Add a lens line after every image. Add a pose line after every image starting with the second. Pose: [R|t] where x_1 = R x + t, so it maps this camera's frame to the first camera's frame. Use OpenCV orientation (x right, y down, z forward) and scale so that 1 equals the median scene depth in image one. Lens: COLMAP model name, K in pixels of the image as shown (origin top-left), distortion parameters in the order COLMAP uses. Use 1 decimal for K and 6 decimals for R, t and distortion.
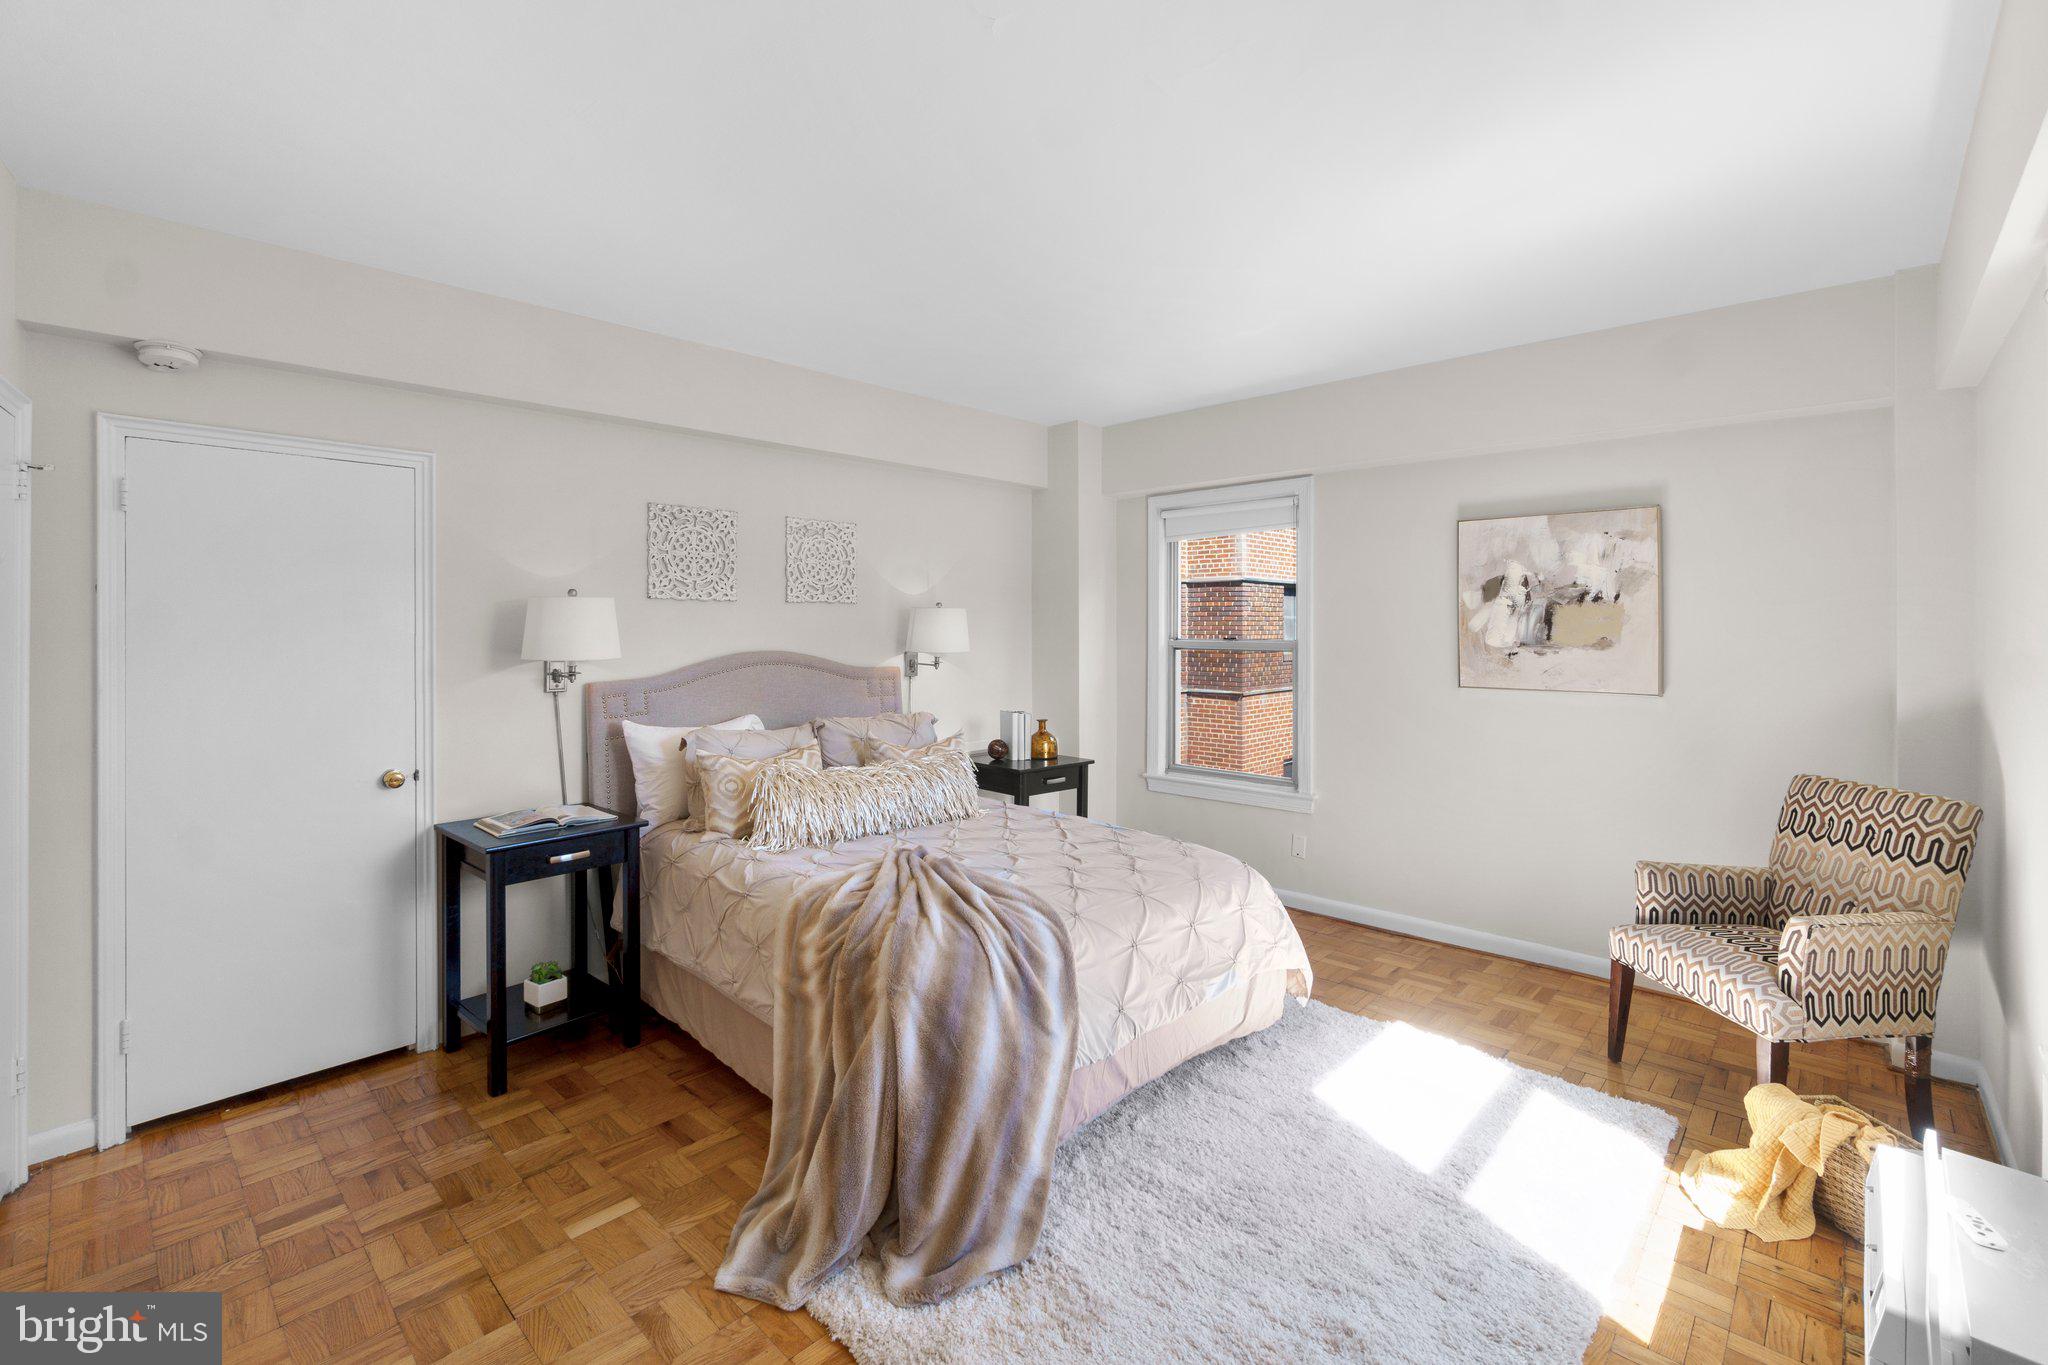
lens RADIAL K [[886.0, 0, 1032.2], [0, 886.0, 628.7], [0, 0, 1]] dist [-0.000775, 0.000203]
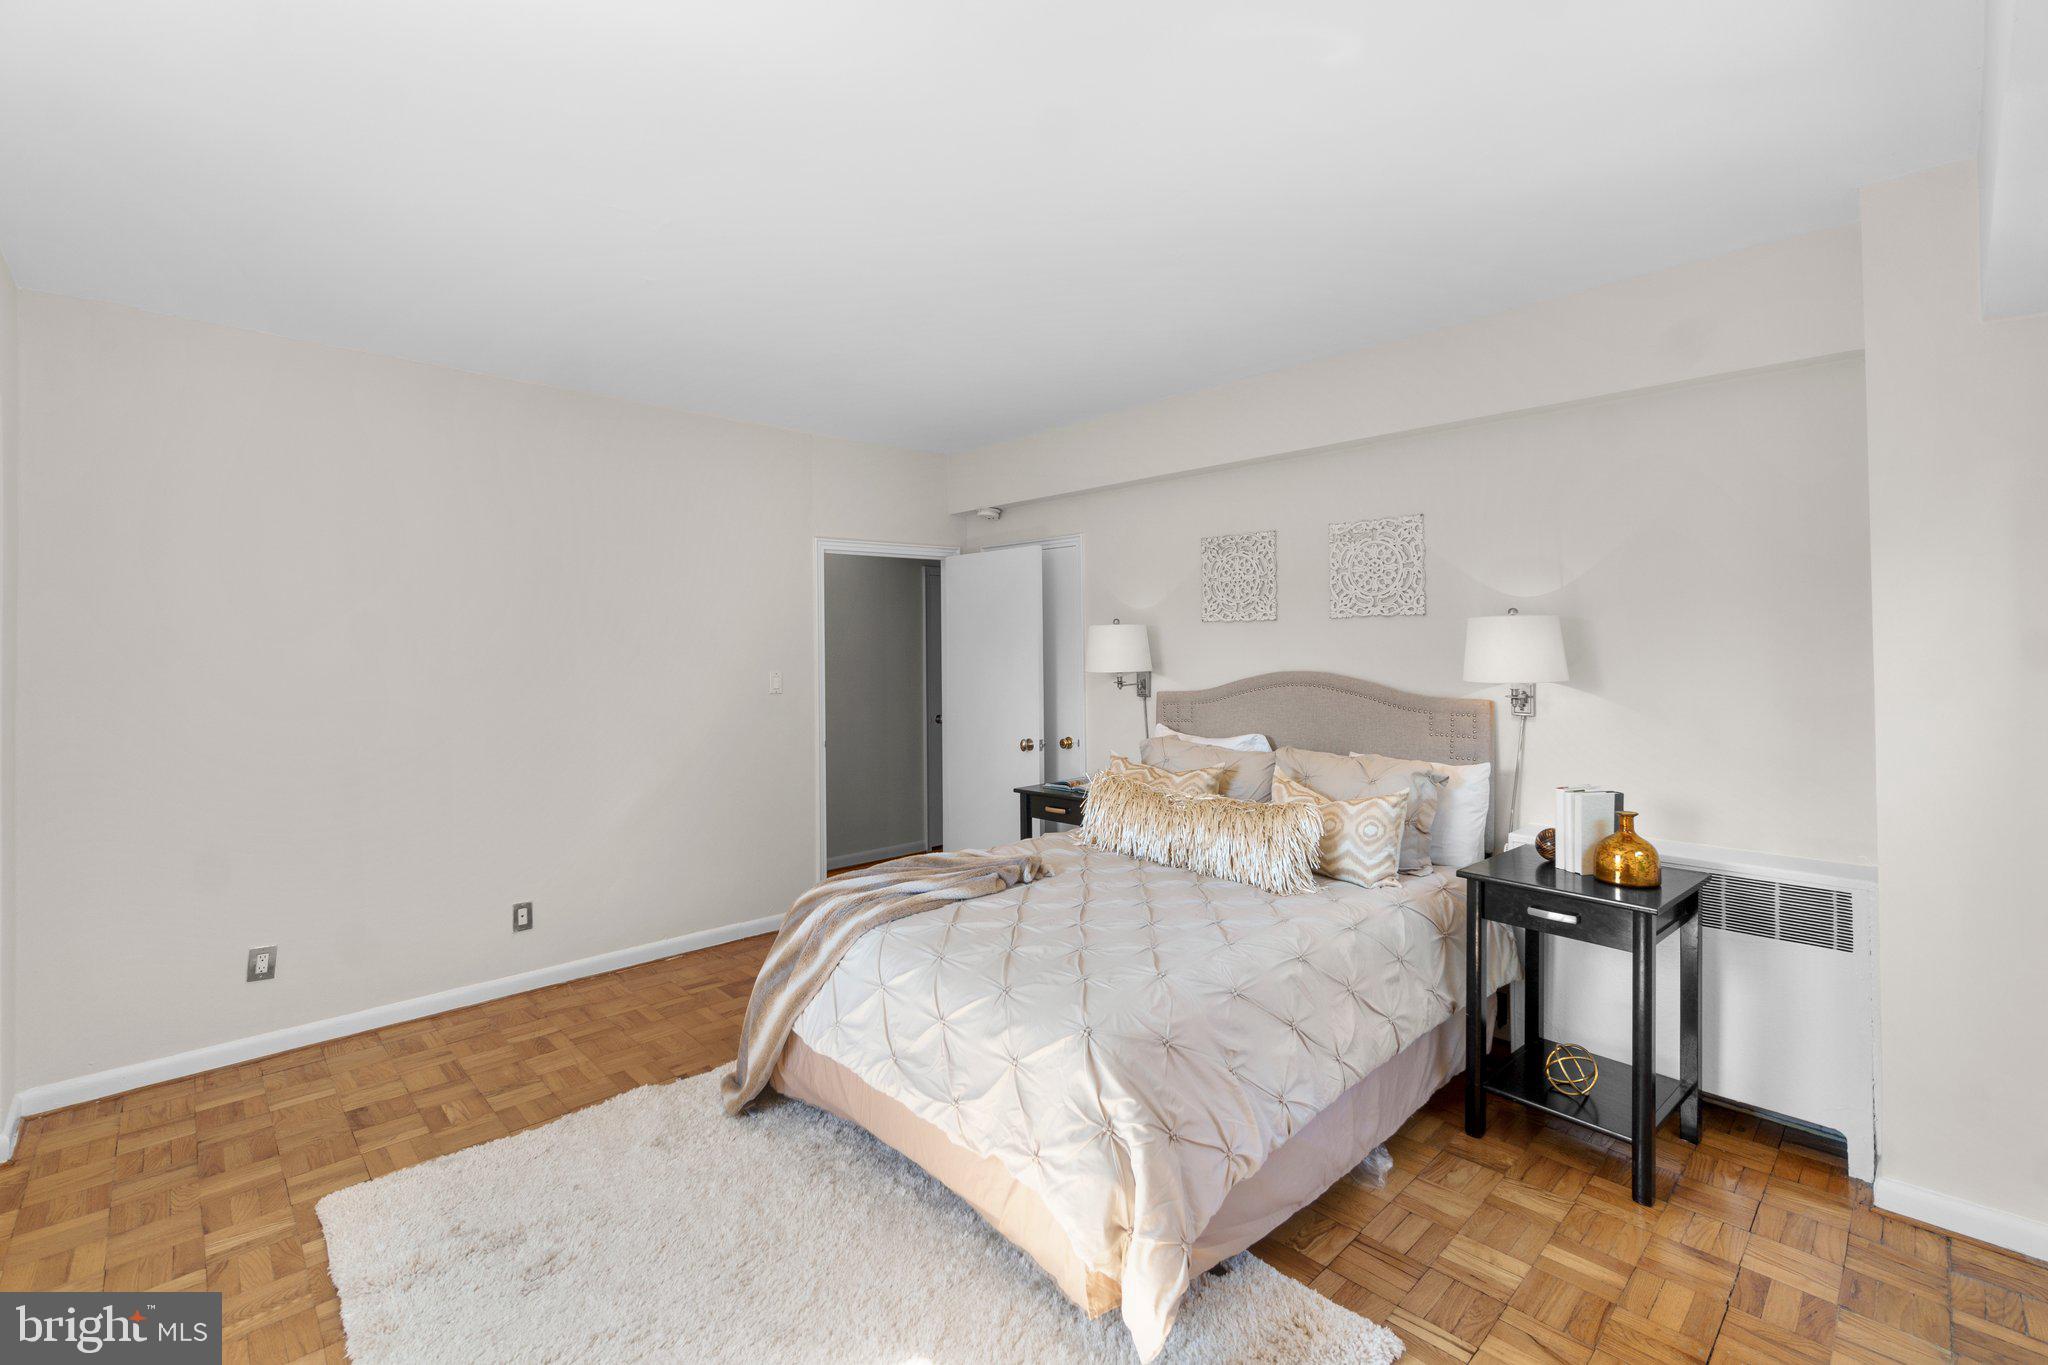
lens RADIAL K [[886.0, 0, 1032.2], [0, 886.0, 628.7], [0, 0, 1]] dist [-0.000775, 0.000203]
pose [[-0.042534, -0.018100, -0.998931, 0.696108], [0.008628, 0.999792, -0.018483, -0.005526], [0.999058, -0.009405, -0.042369, 0.792558]]
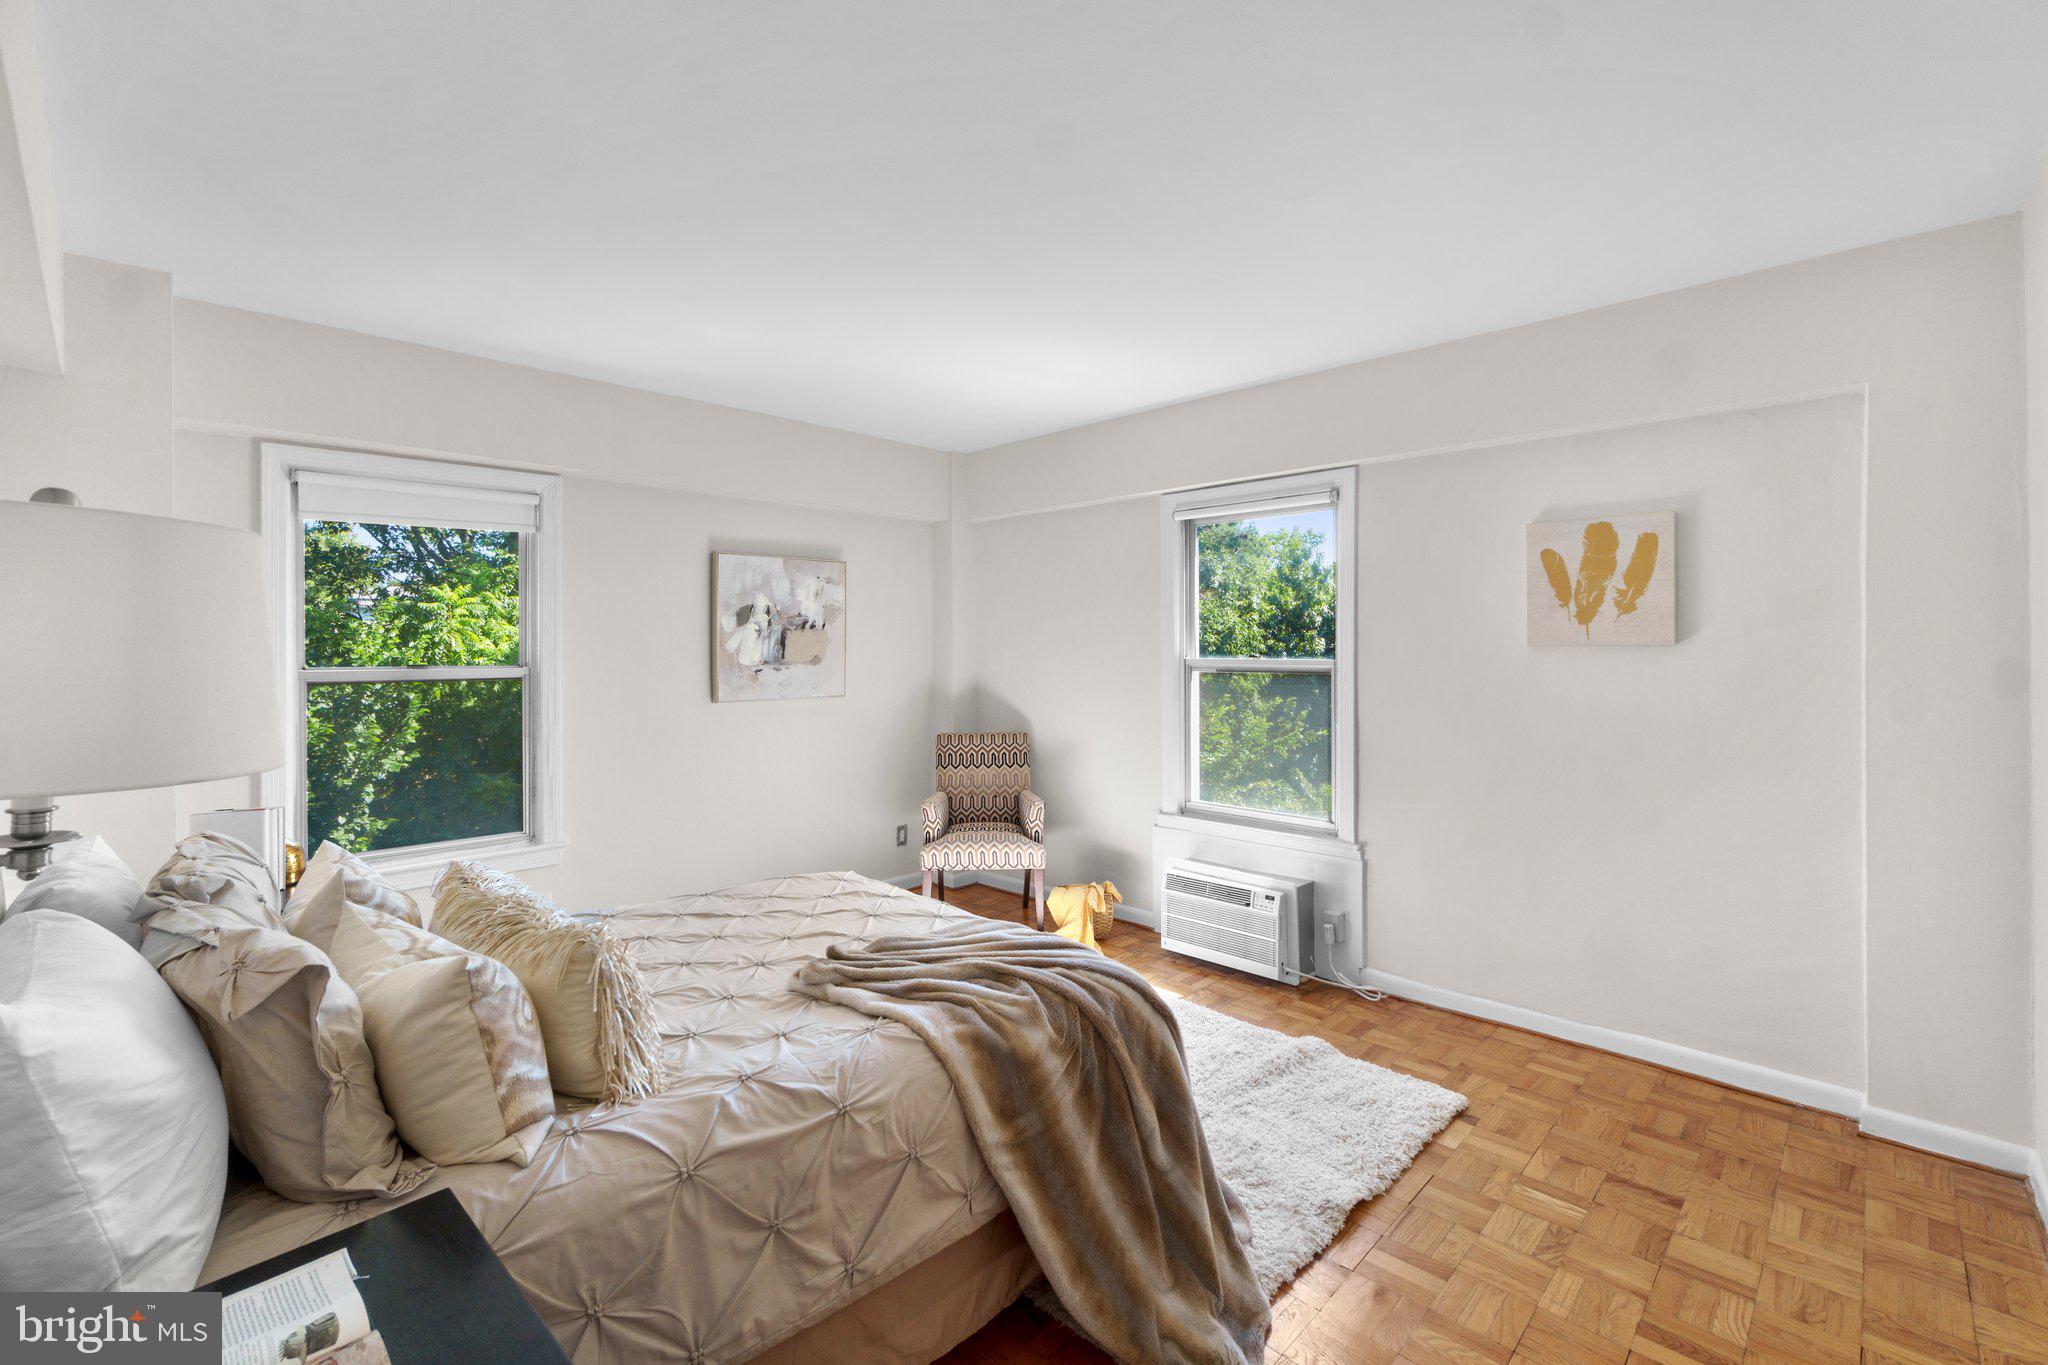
lens RADIAL K [[886.0, 0, 1032.2], [0, 886.0, 628.7], [0, 0, 1]] dist [-0.000775, 0.000203]
pose [[0.010838, 0.013554, 0.999849, -0.654271], [0.003378, 0.999902, -0.013591, -0.010706], [-0.999936, 0.003525, 0.010791, 0.627457]]
